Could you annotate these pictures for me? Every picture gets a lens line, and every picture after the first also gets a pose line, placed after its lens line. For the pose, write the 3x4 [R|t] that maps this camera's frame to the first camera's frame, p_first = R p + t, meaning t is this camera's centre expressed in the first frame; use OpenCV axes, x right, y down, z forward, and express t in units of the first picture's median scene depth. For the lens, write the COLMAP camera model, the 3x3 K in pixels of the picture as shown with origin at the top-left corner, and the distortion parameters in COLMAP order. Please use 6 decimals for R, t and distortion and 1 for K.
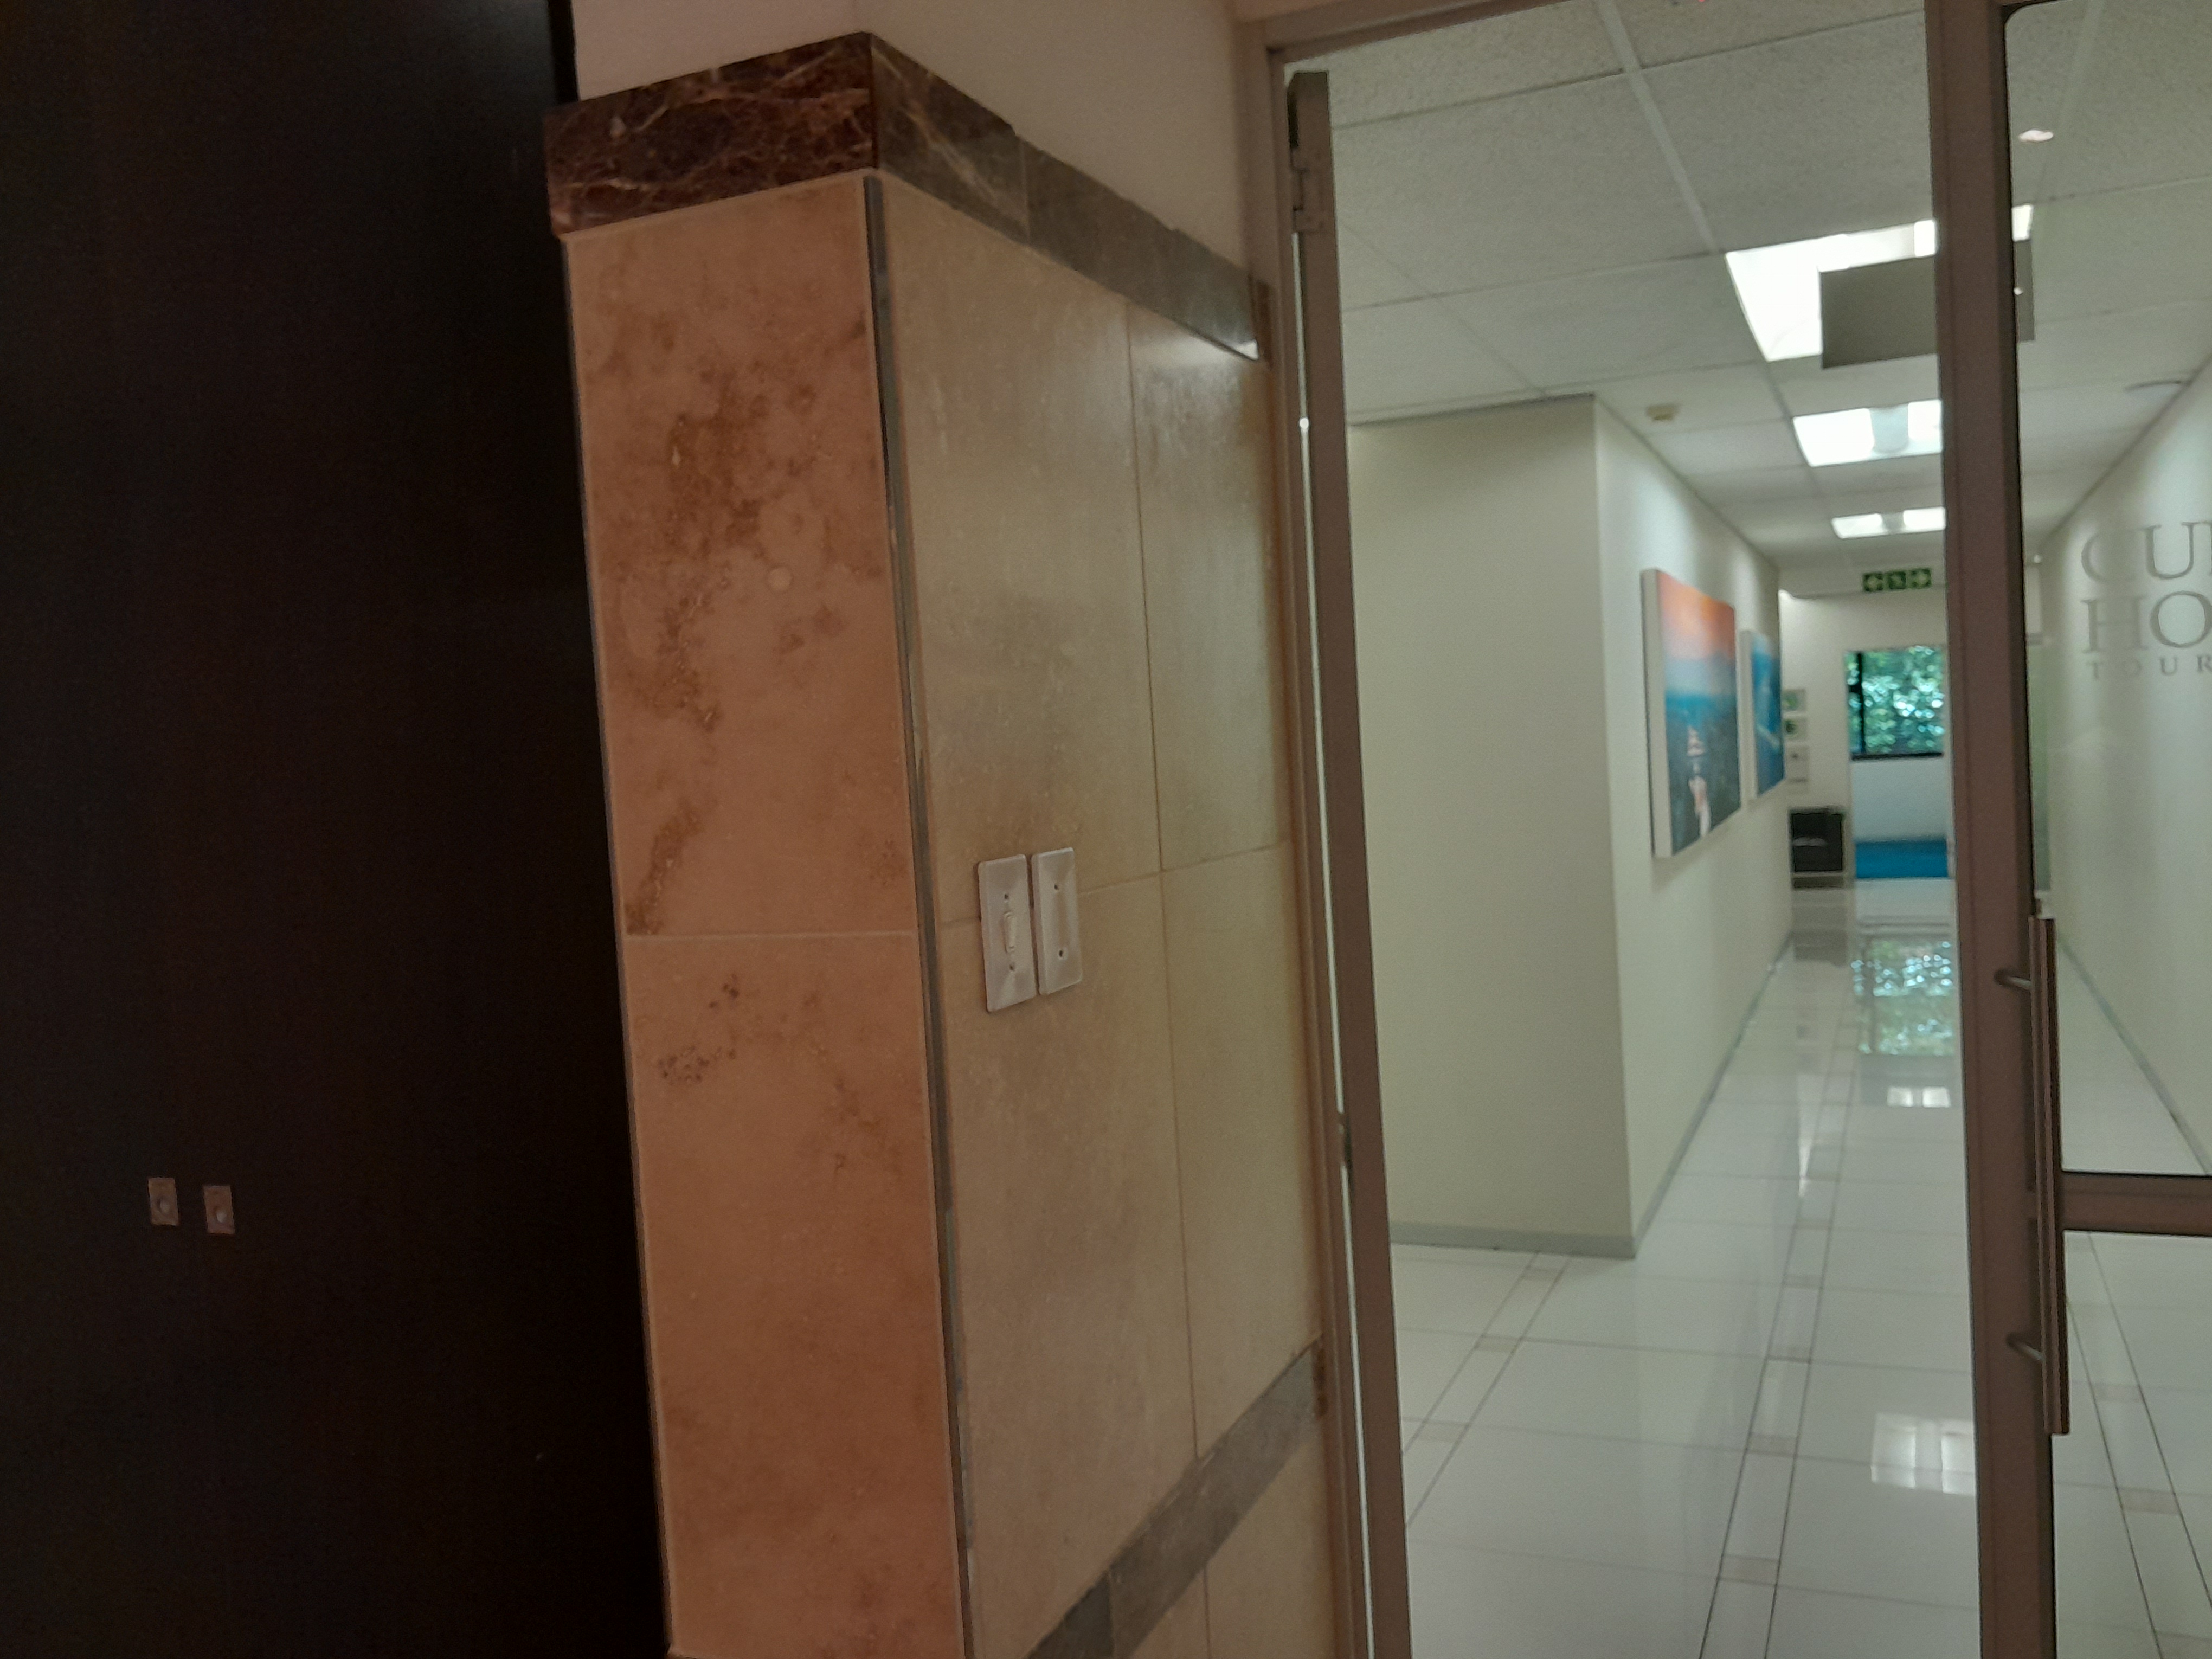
lens RADIAL K [[1790.0, 0, 1106.0], [0, 1790.0, 829.5], [0, 0, 1]] dist [-0.009373, 0.000292]
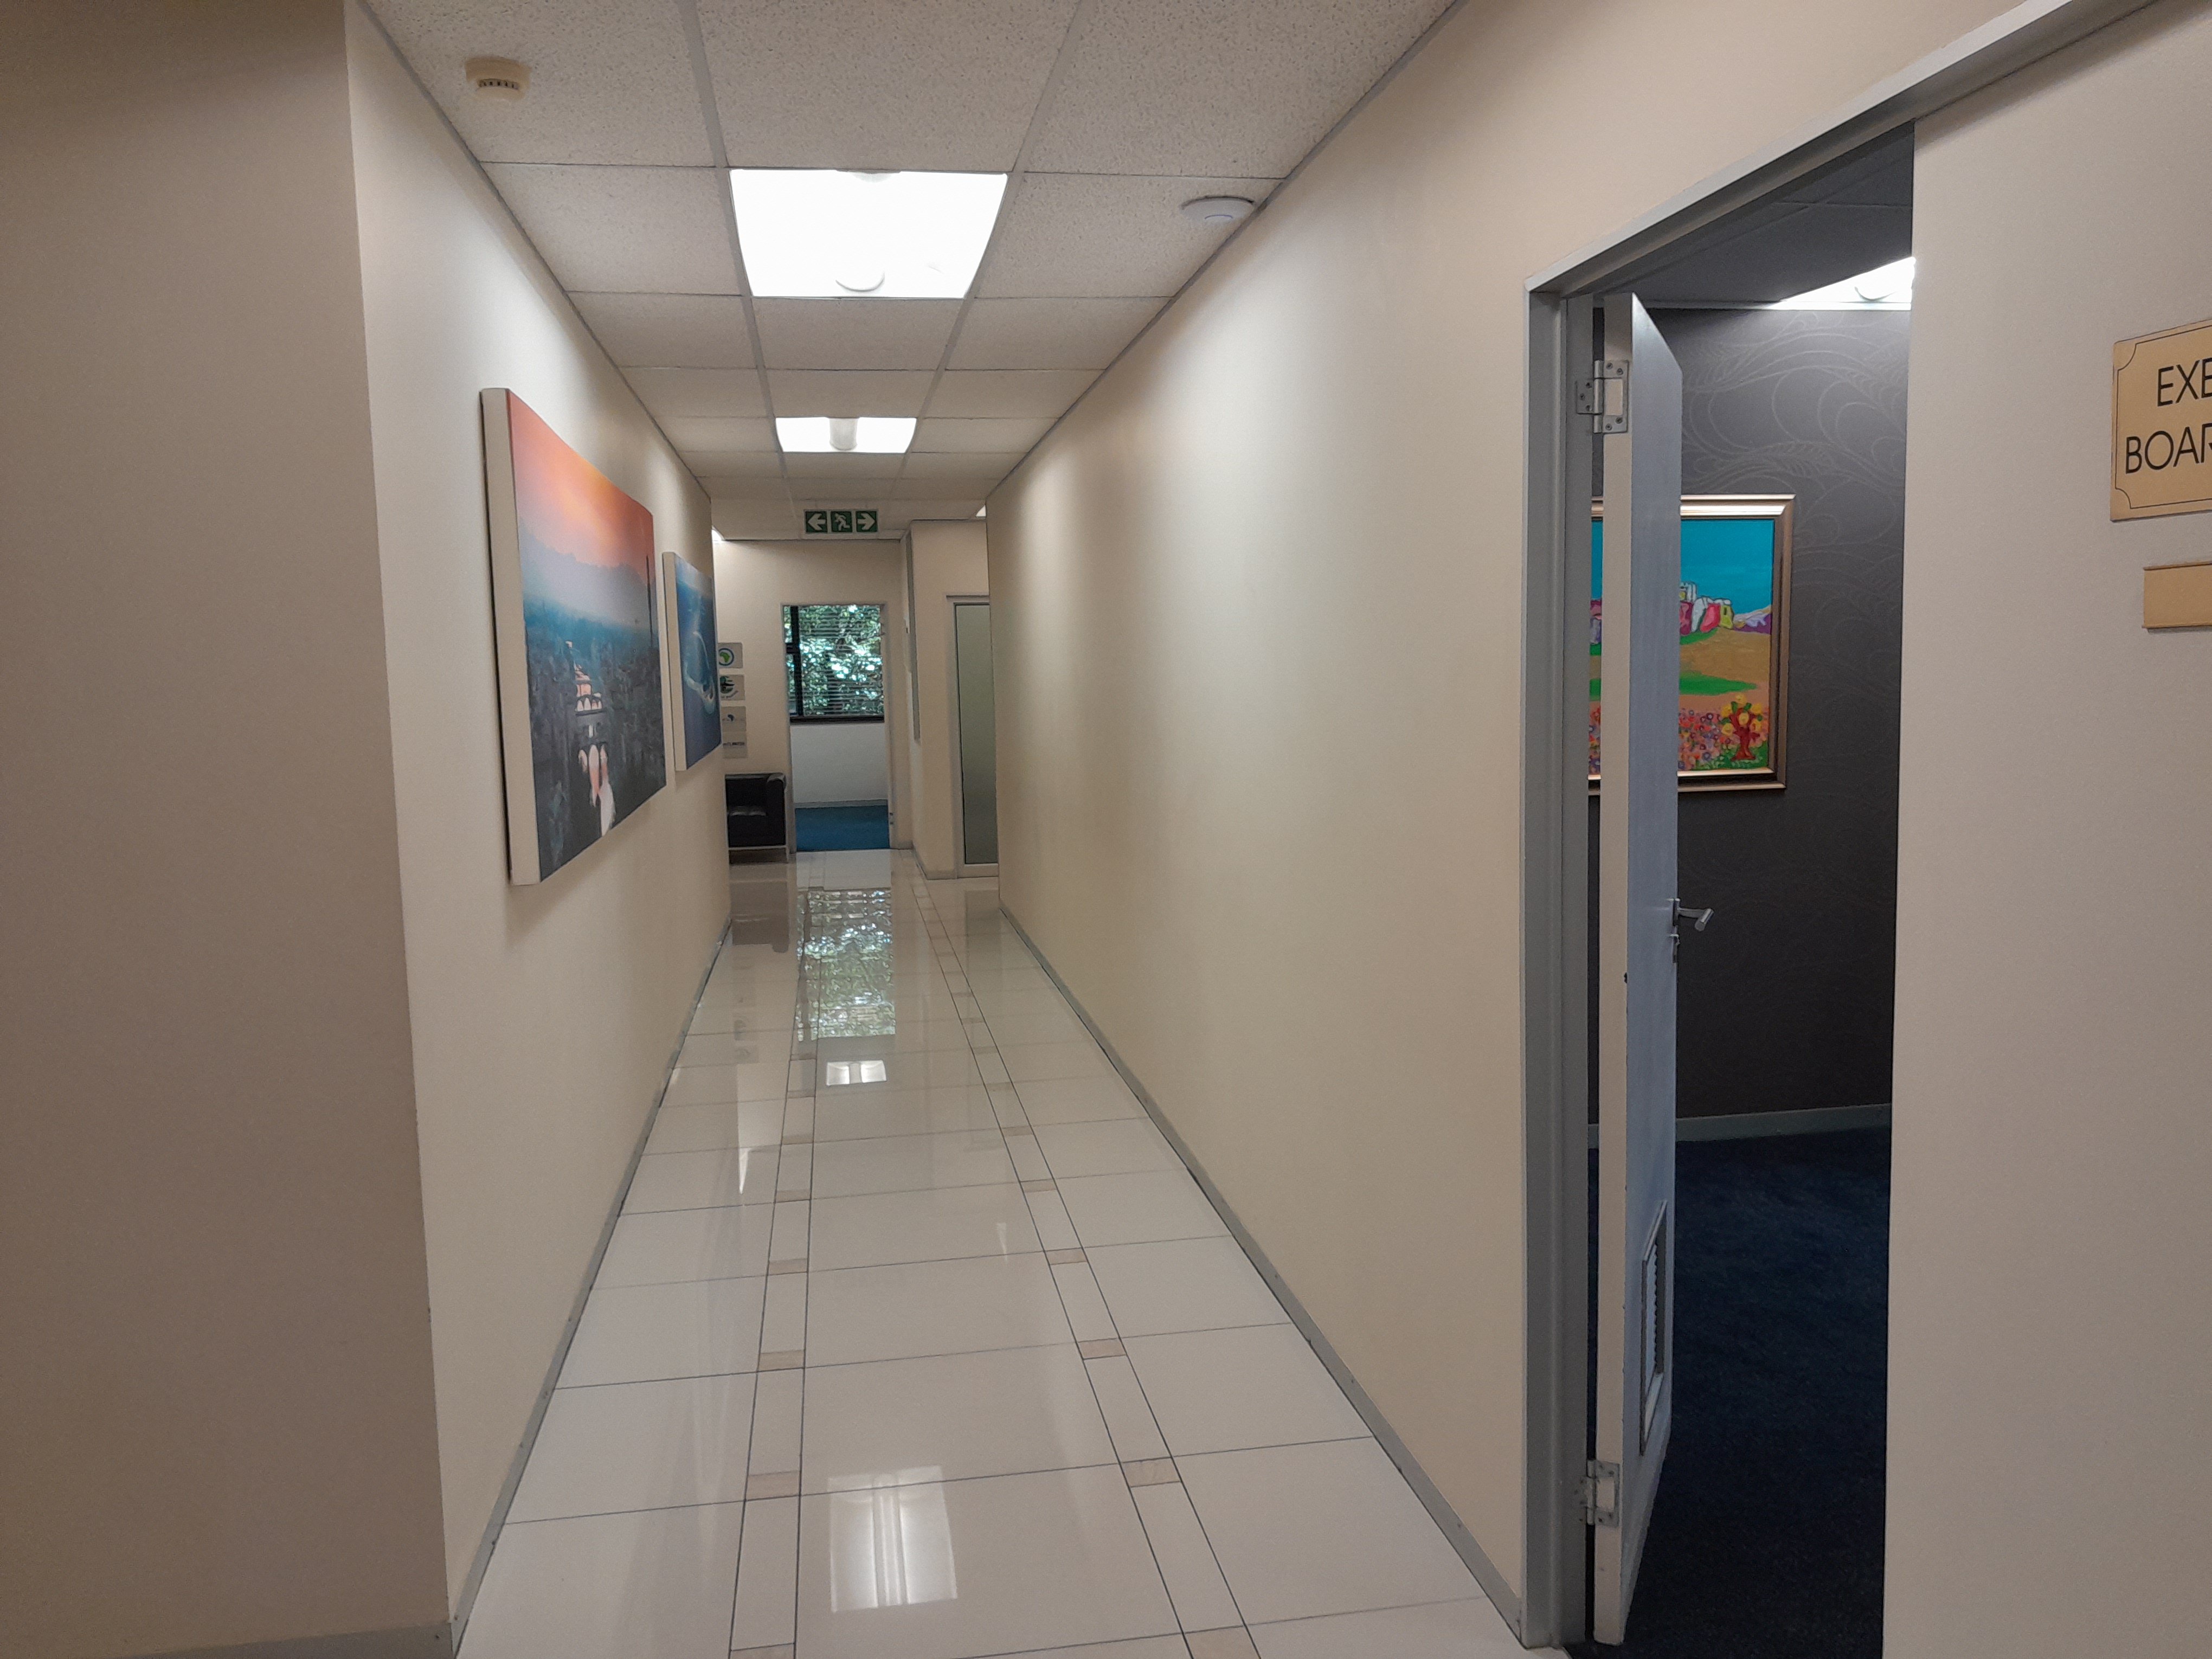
lens RADIAL K [[1739.5, 0, 1126.7], [0, 1739.5, 839.4], [0, 0, 1]] dist [0.120988, -0.189060]
pose [[0.830480, -0.016515, 0.556803, 0.078492], [-0.000317, 0.999546, 0.030120, -0.008496], [-0.557048, -0.025191, 0.830098, 0.207970]]
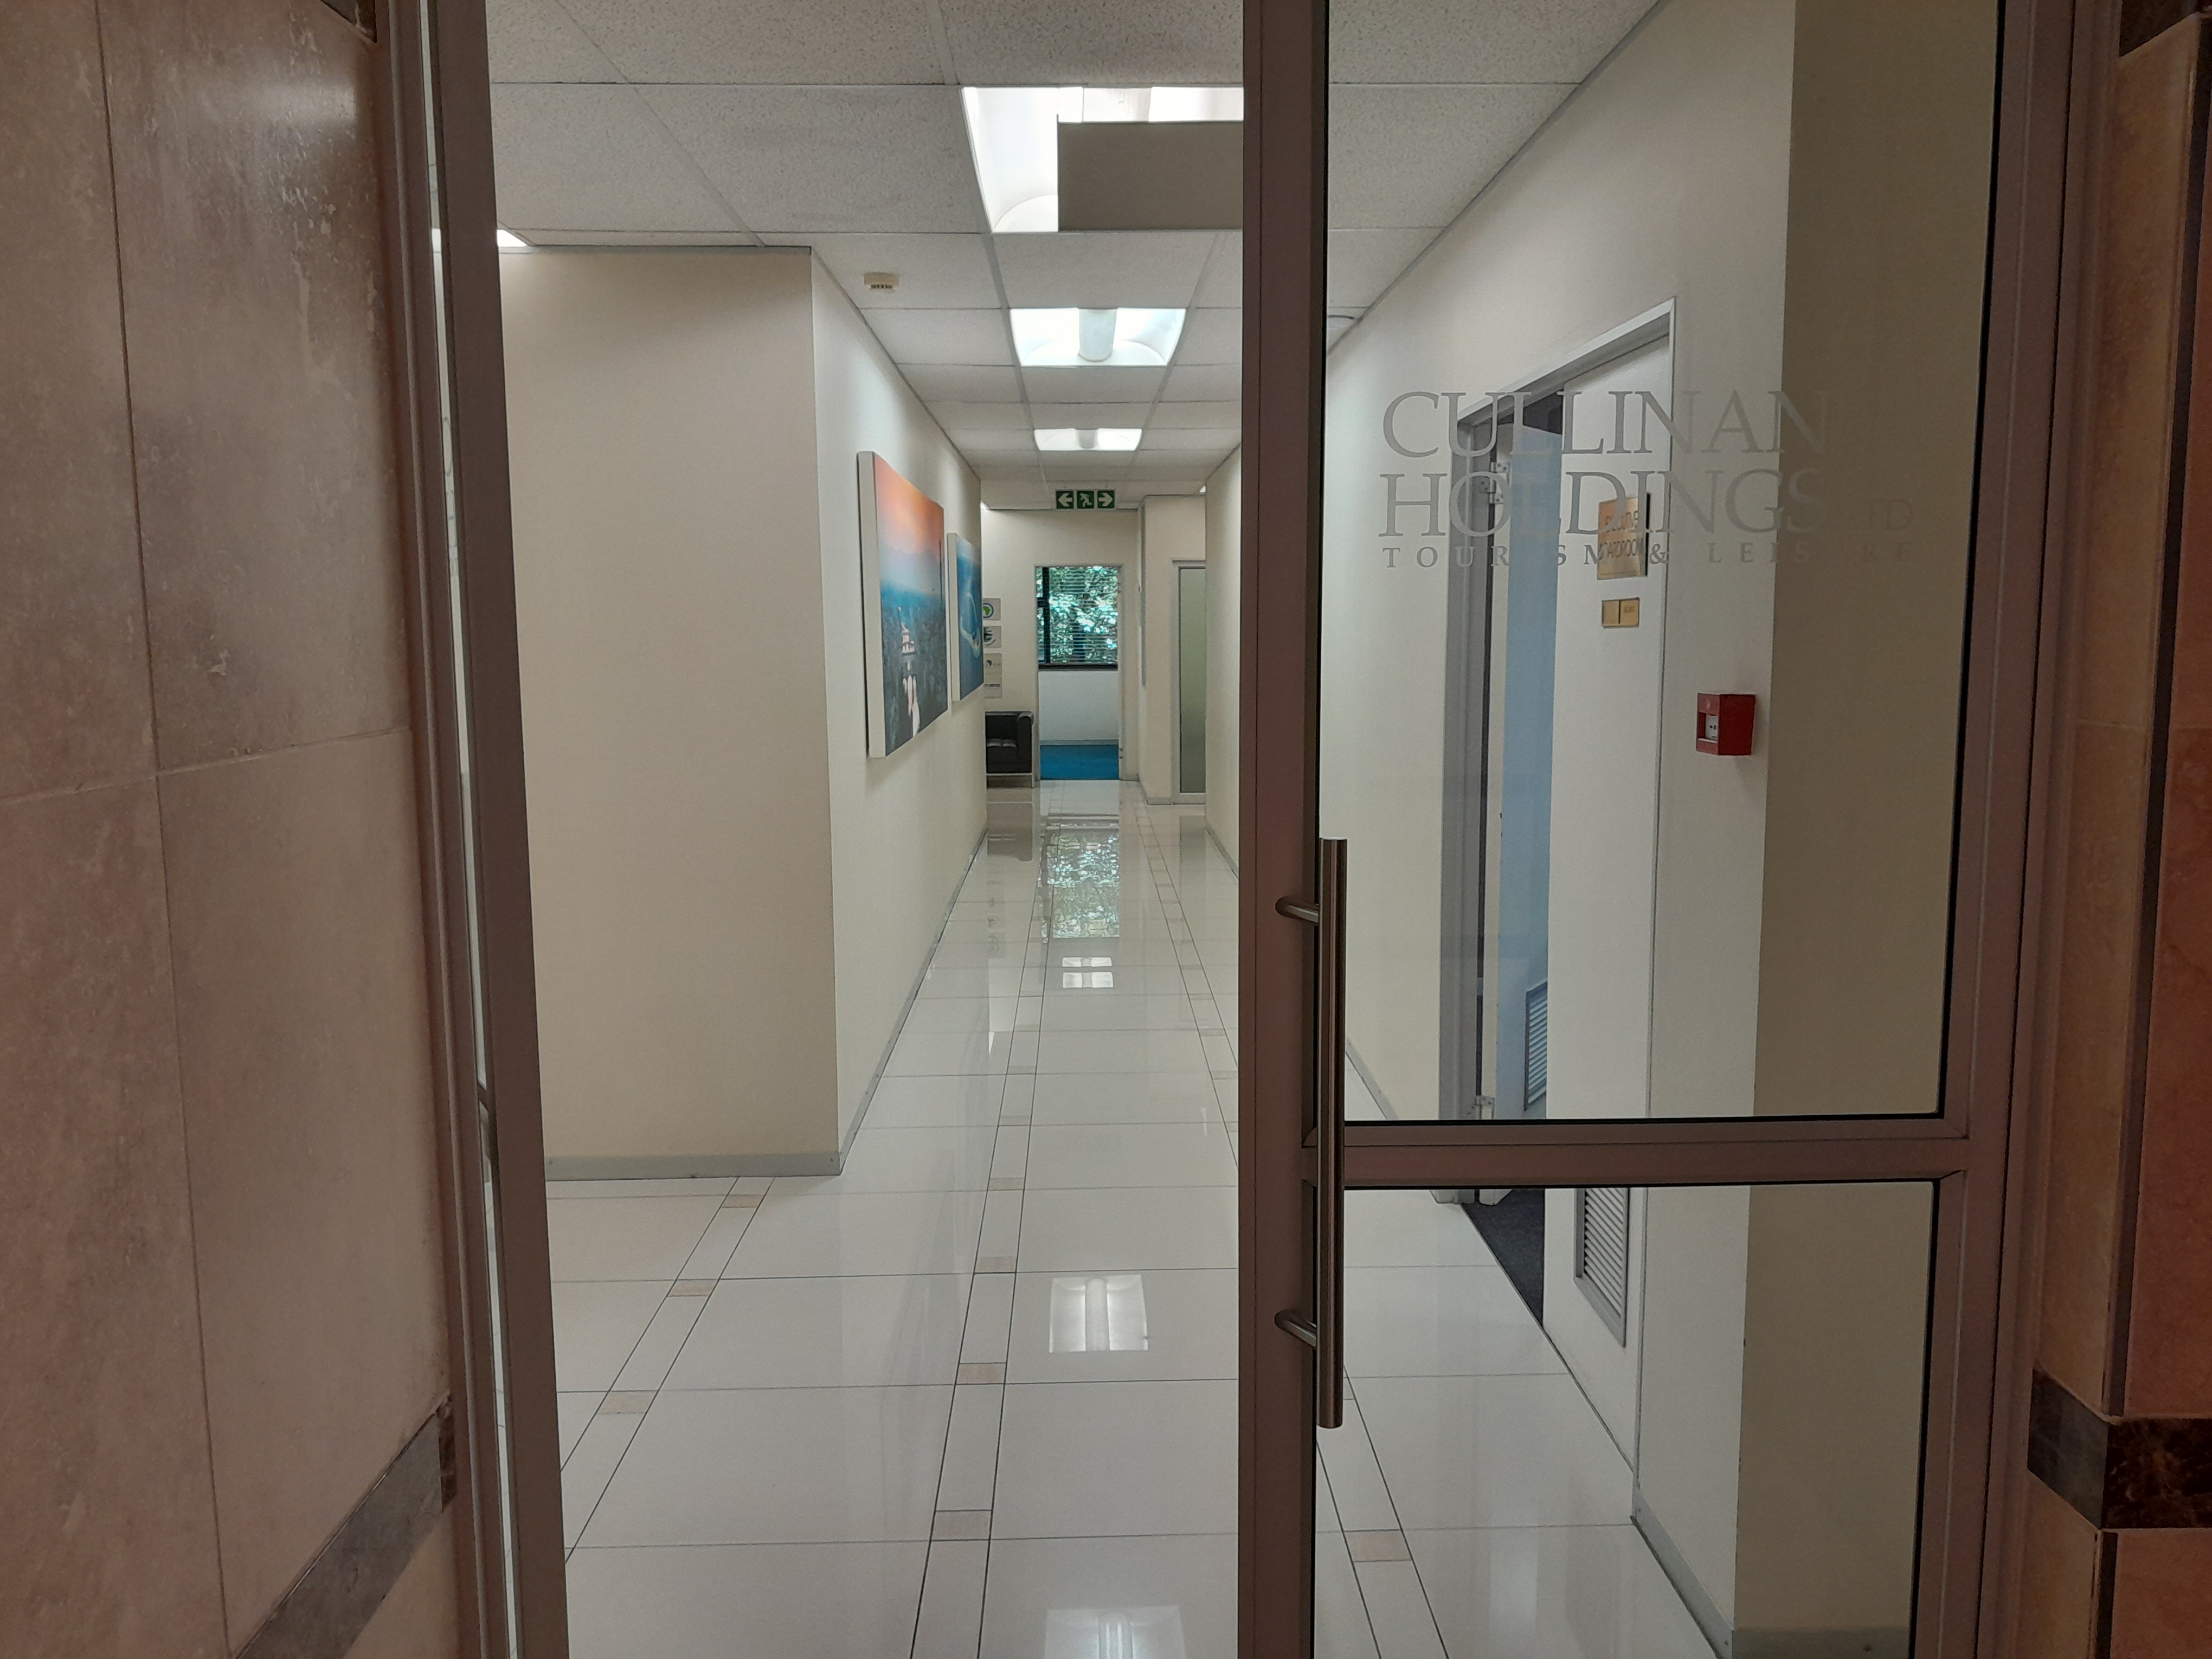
lens RADIAL K [[1739.5, 0, 1126.7], [0, 1739.5, 839.4], [0, 0, 1]] dist [0.120988, -0.189060]
pose [[0.899413, -0.002883, 0.437091, 0.010346], [-0.025547, 0.997922, 0.059152, 0.000316], [-0.436354, -0.064368, 0.897470, 0.045521]]
